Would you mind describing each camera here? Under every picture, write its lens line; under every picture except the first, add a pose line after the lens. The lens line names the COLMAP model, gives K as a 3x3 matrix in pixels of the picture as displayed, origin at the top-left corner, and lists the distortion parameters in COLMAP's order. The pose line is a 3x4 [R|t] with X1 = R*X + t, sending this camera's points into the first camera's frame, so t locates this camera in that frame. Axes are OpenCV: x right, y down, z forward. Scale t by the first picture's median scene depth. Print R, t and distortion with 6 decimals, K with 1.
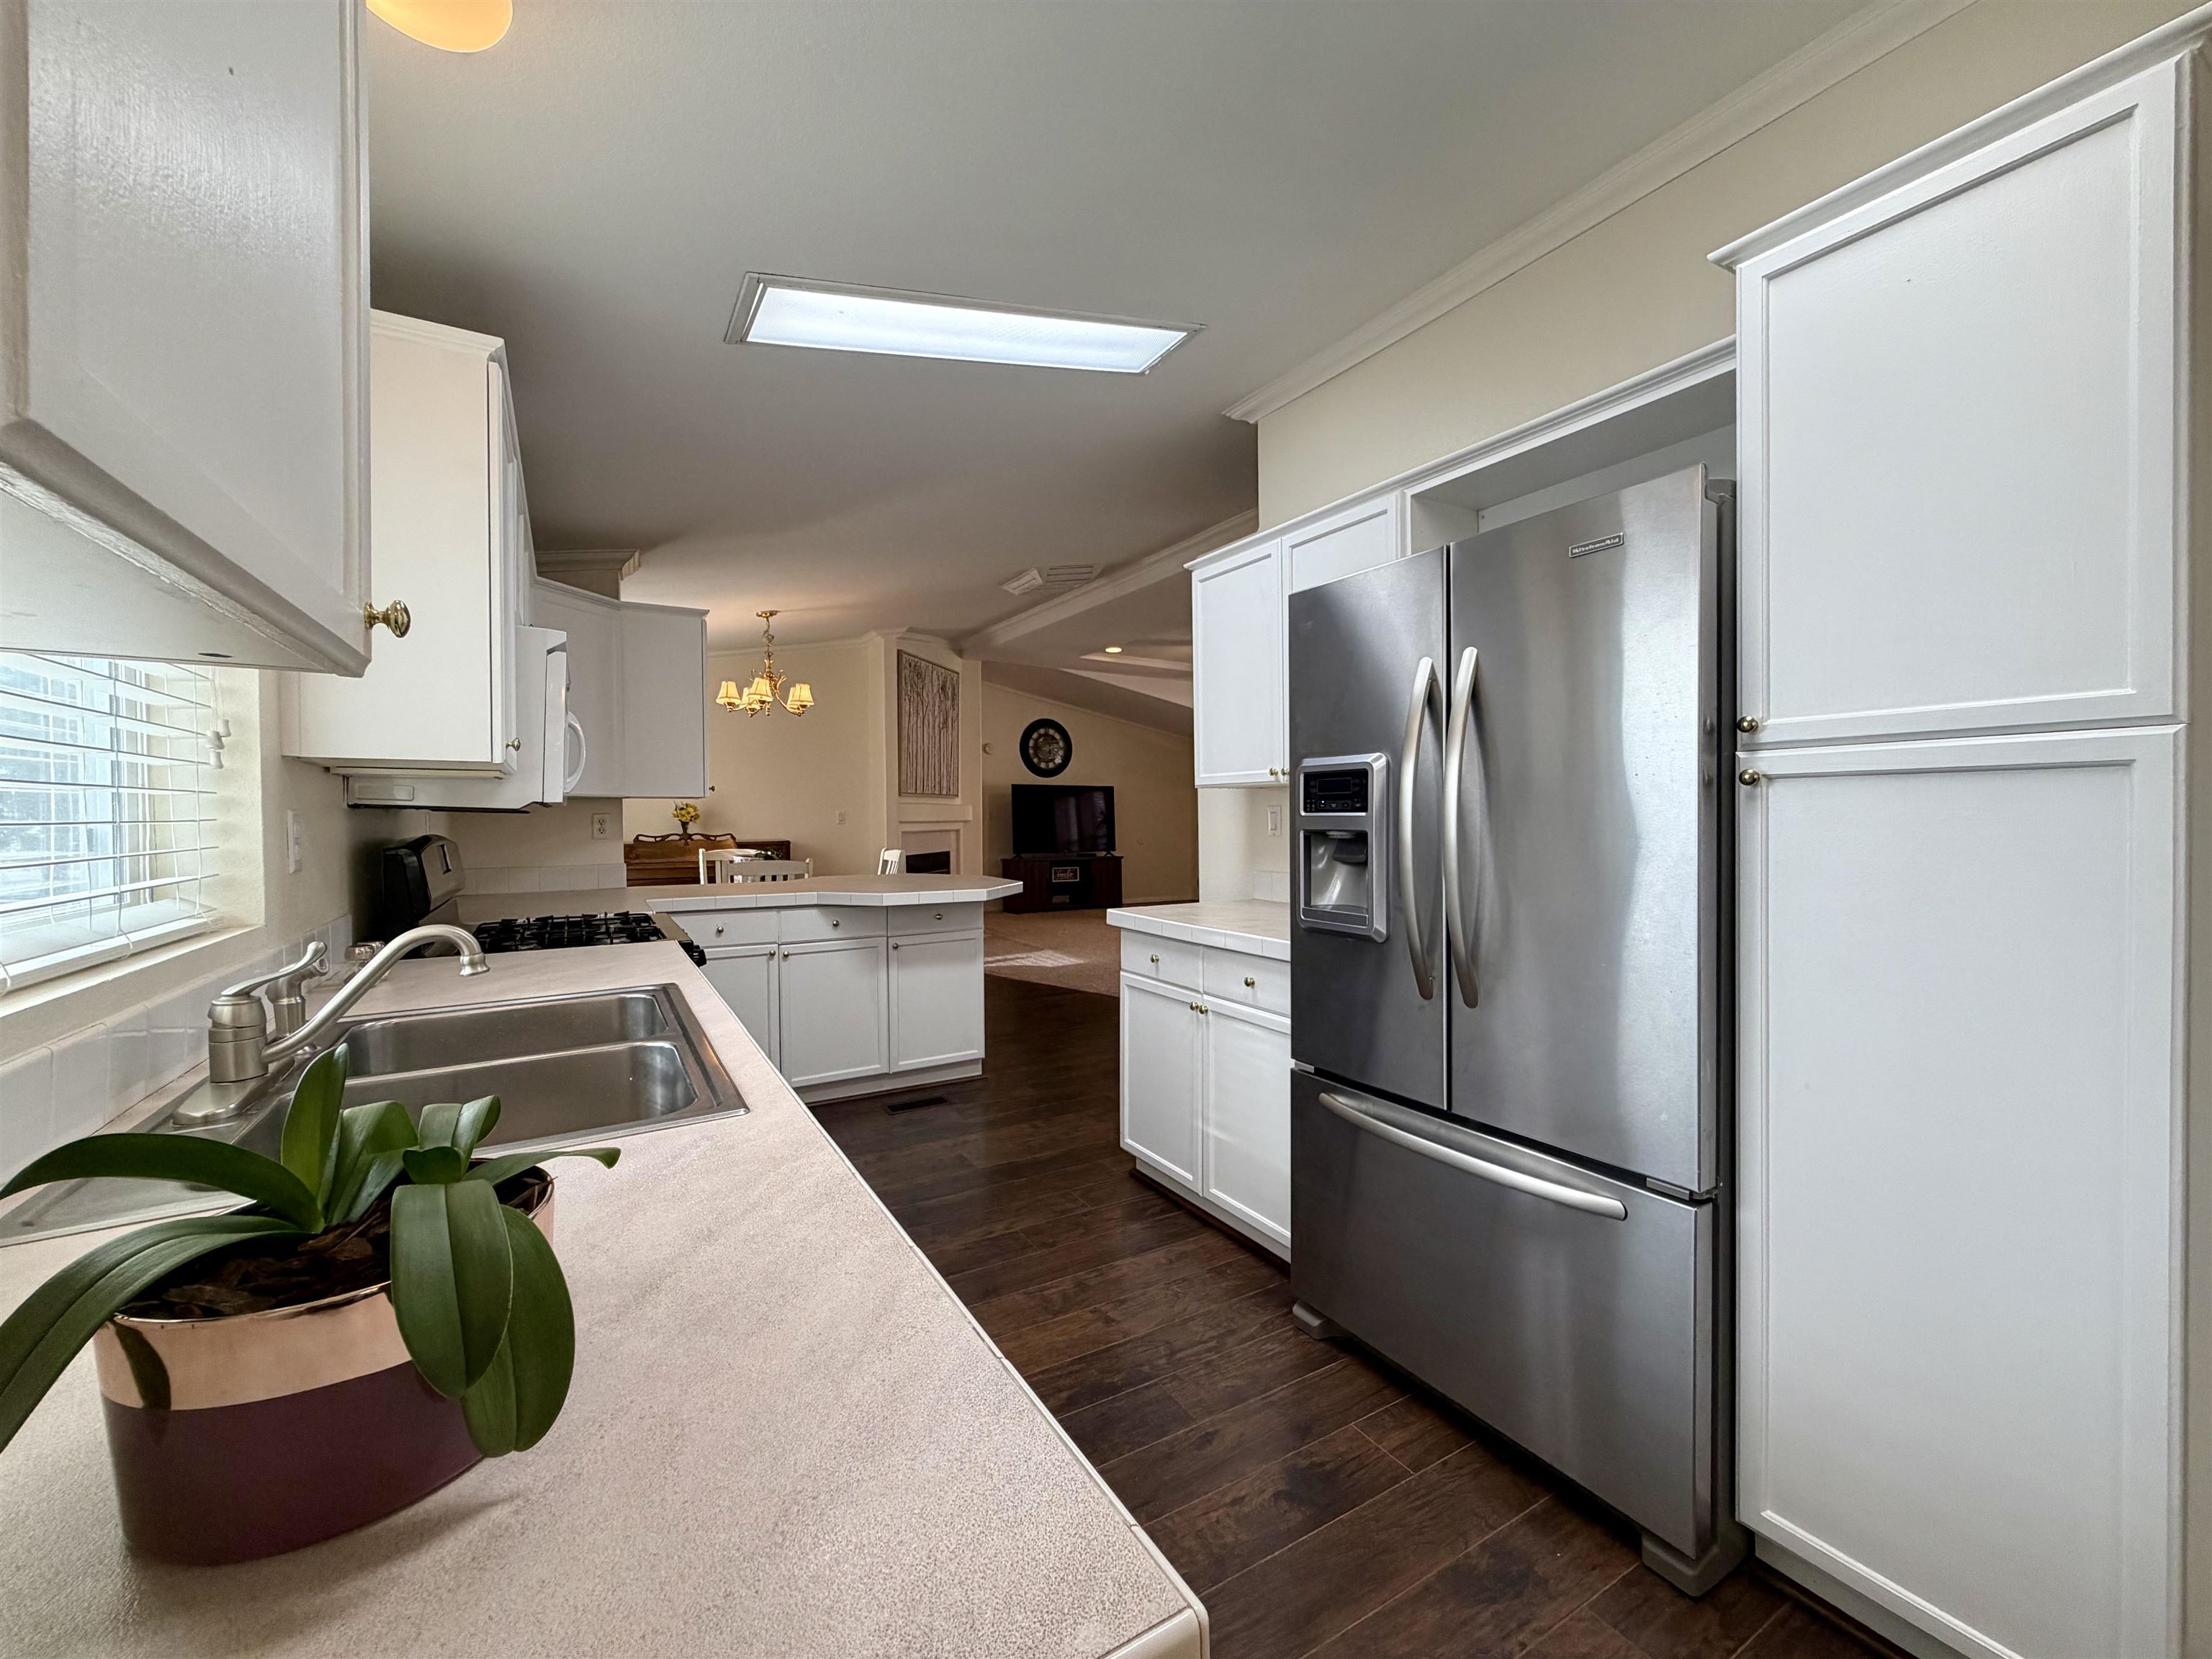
lens RADIAL K [[878.6, 0, 1092.7], [0, 878.6, 833.8], [0, 0, 1]] dist [0.002699, 0.001010]
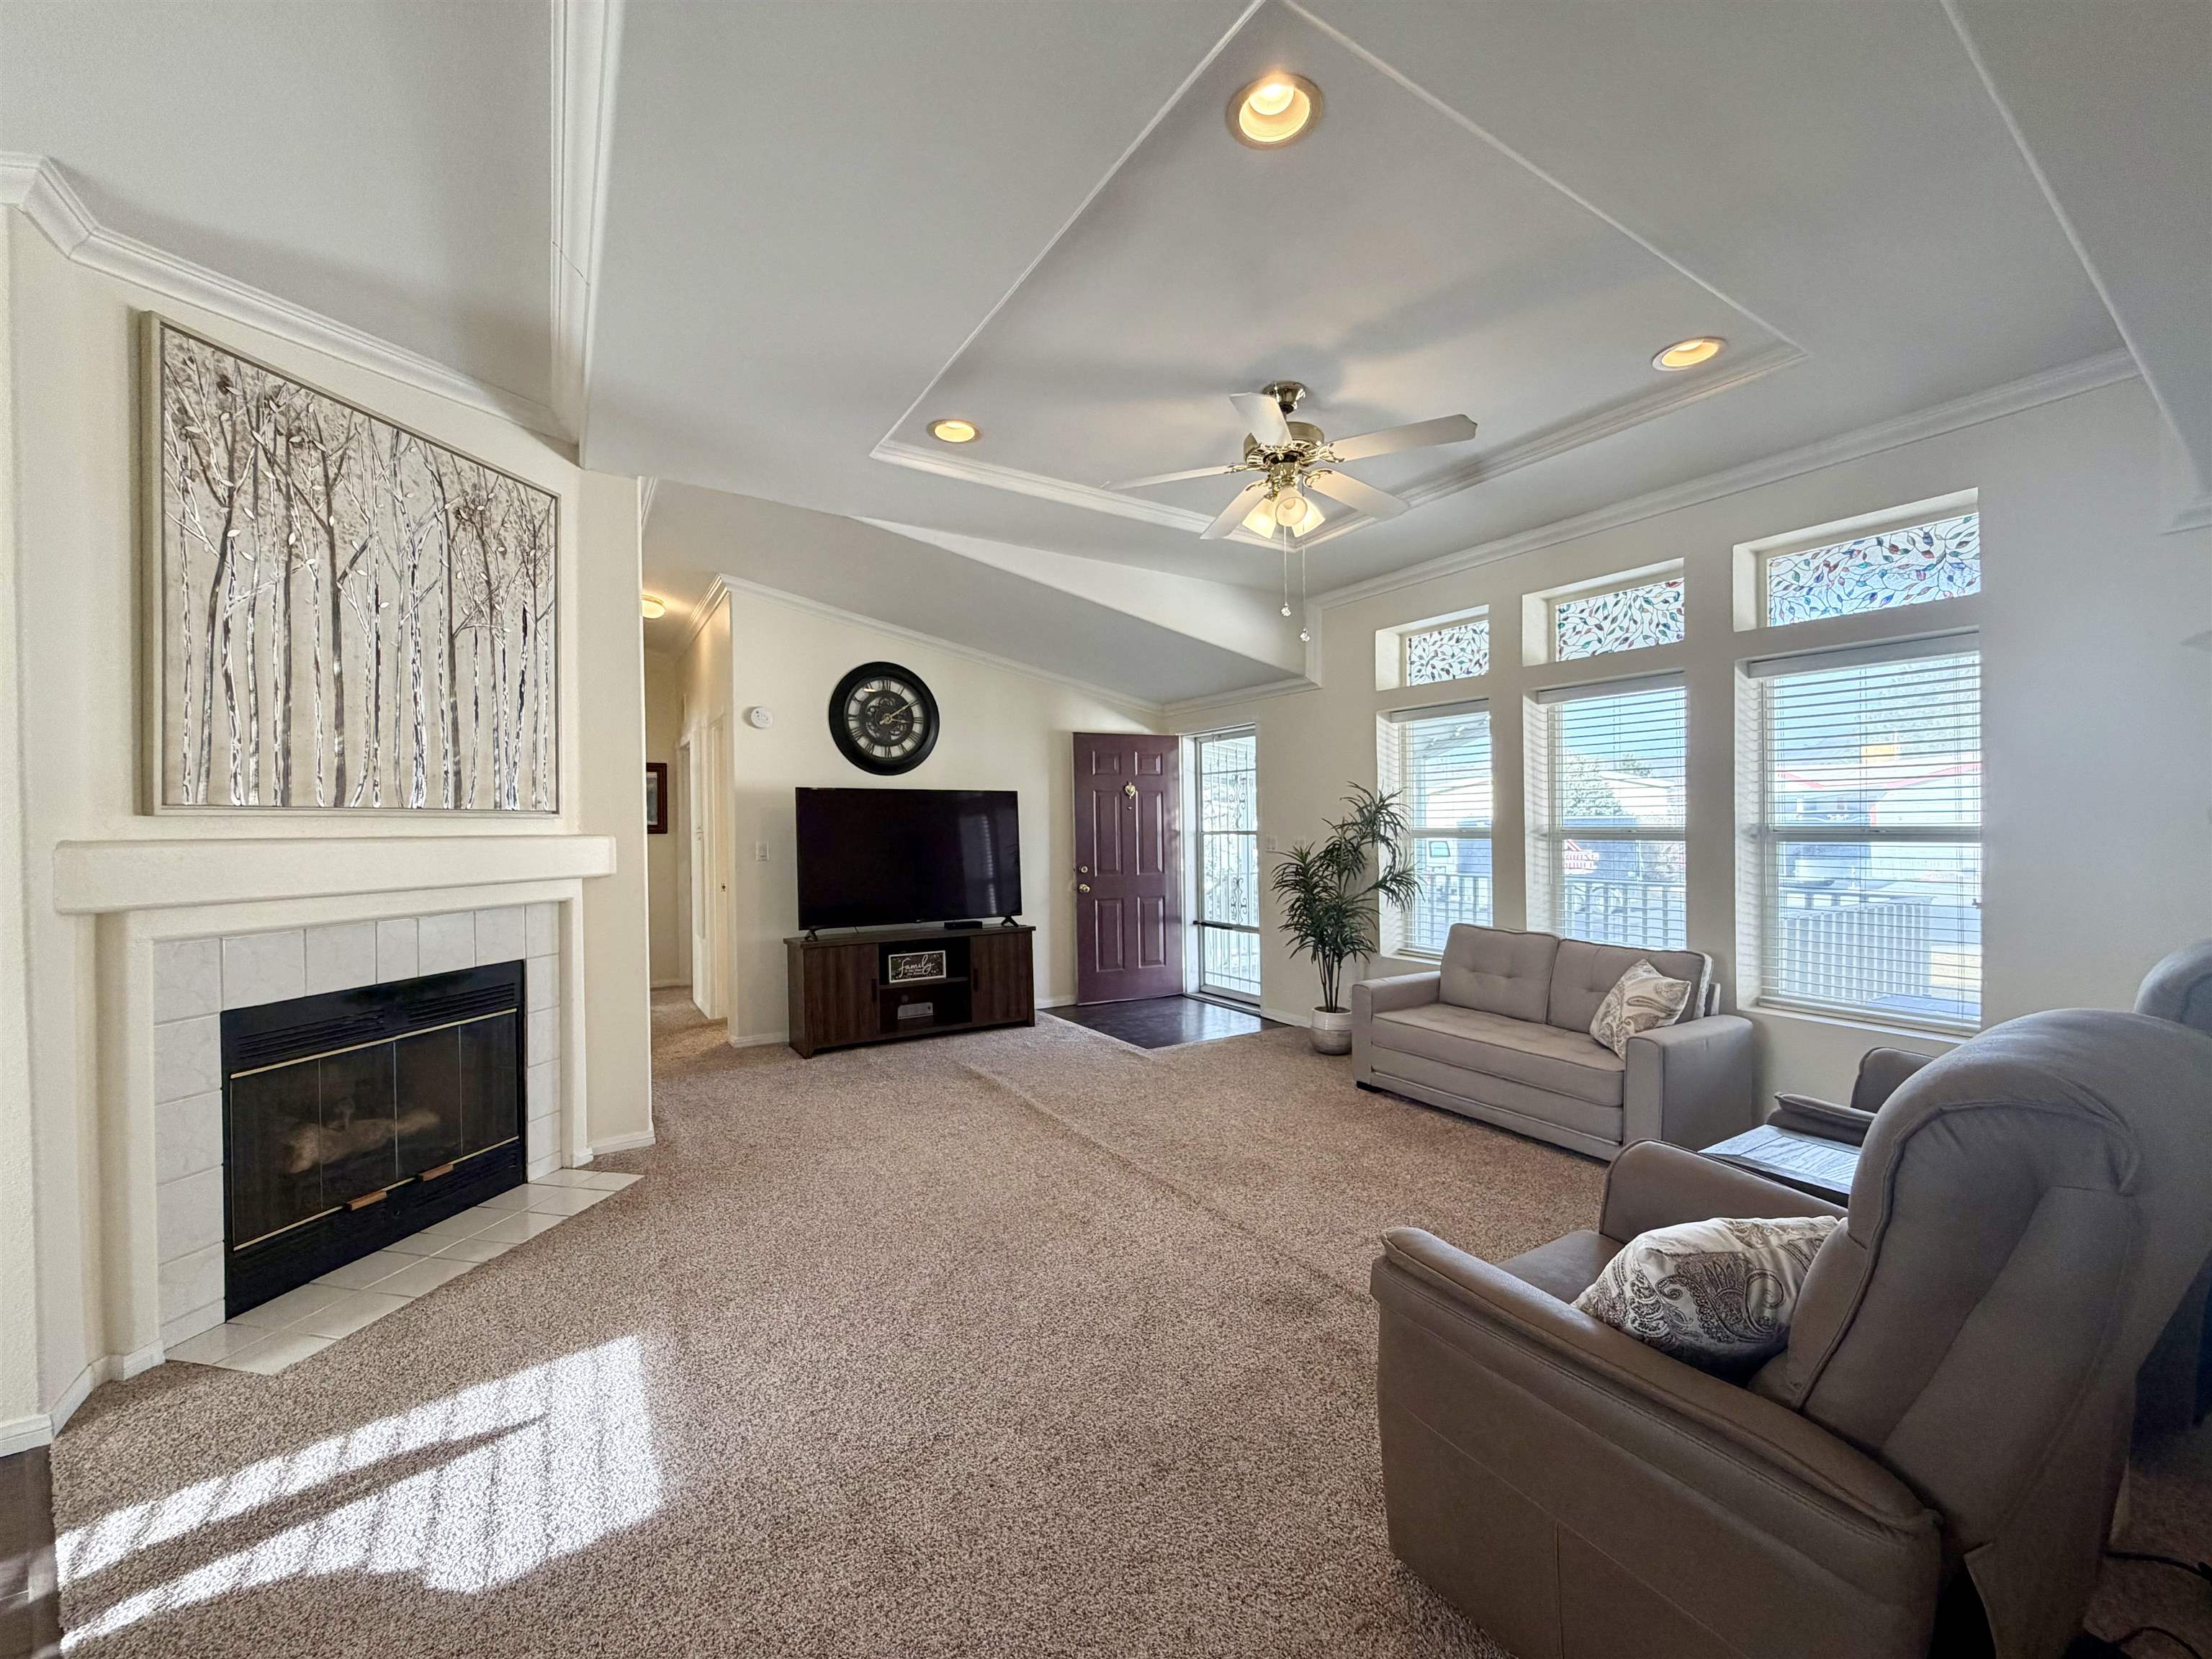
lens RADIAL K [[878.6, 0, 1102.9], [0, 878.6, 830.6], [0, 0, 1]] dist [0.002699, 0.001010]
pose [[0.999459, -0.009404, 0.031508, 0.058809], [0.009968, 0.999793, -0.017765, -0.021194], [-0.031335, 0.018070, 0.999346, 0.482100]]
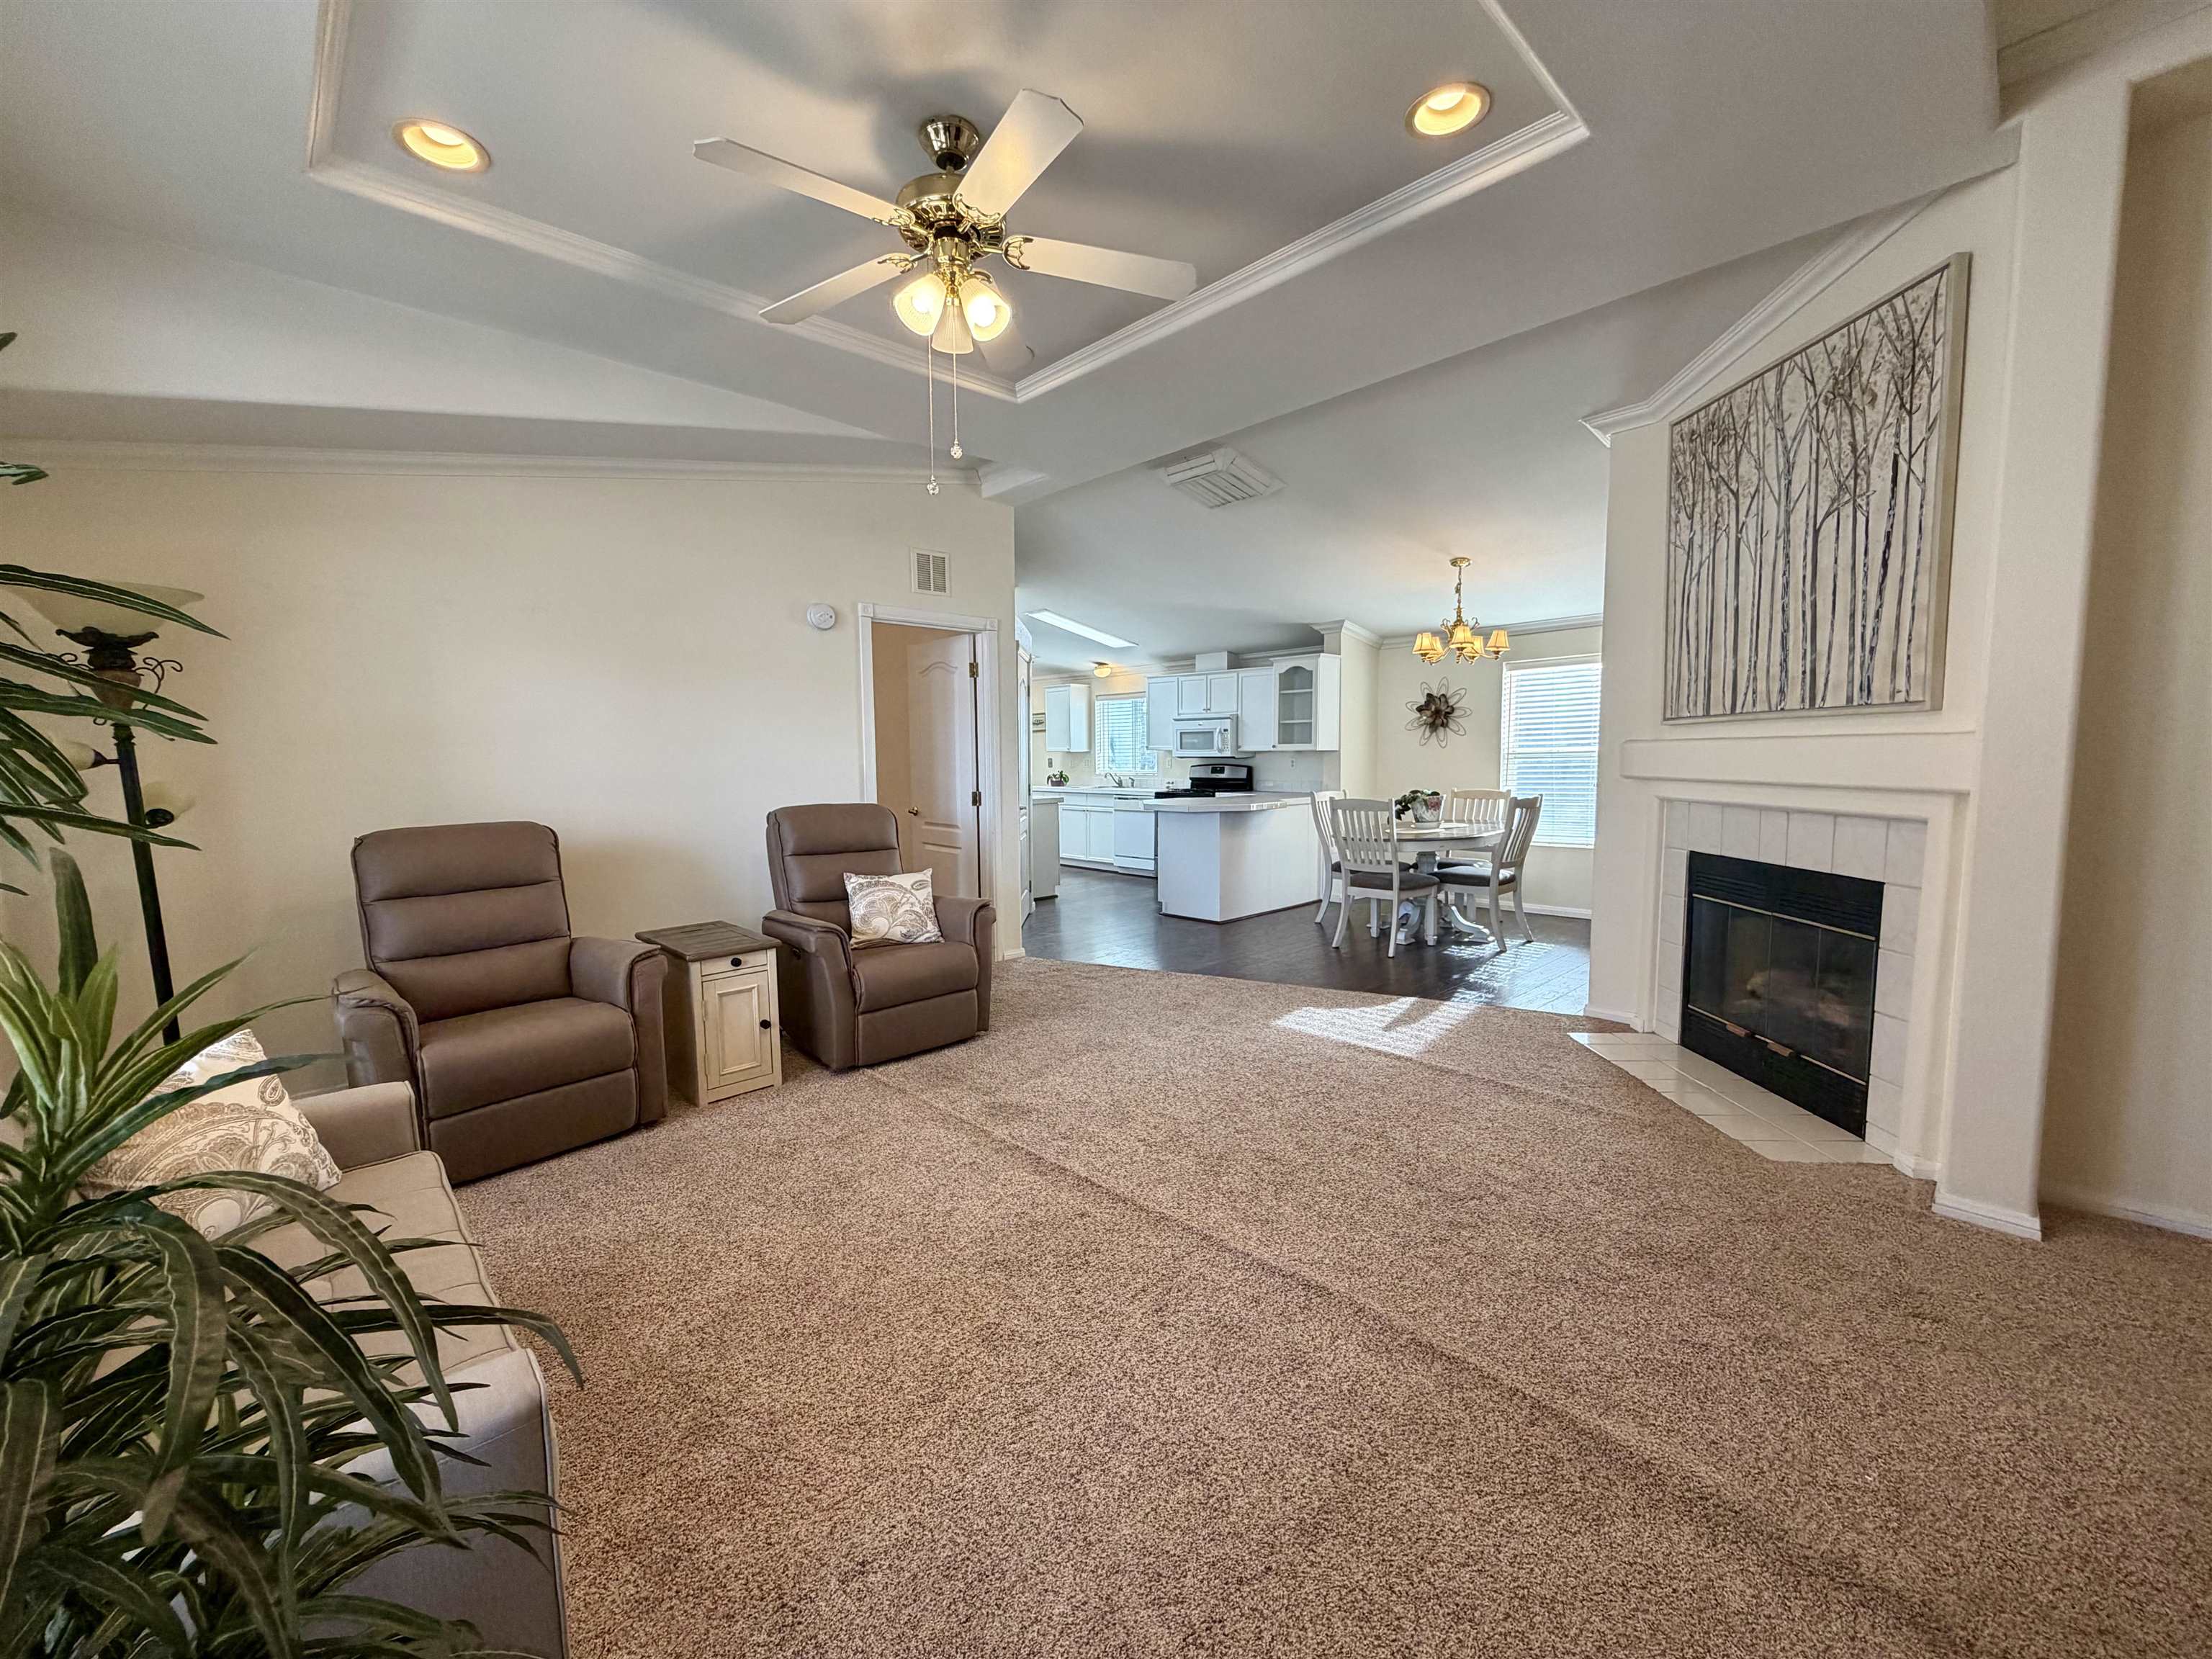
lens RADIAL K [[878.6, 0, 1093.5], [0, 878.6, 824.8], [0, 0, 1]] dist [0.002699, 0.001010]
pose [[-0.971480, 0.030895, -0.235099, 0.145622], [0.008195, 0.995258, 0.096928, -0.026883], [0.236979, 0.092237, -0.967126, 0.966450]]
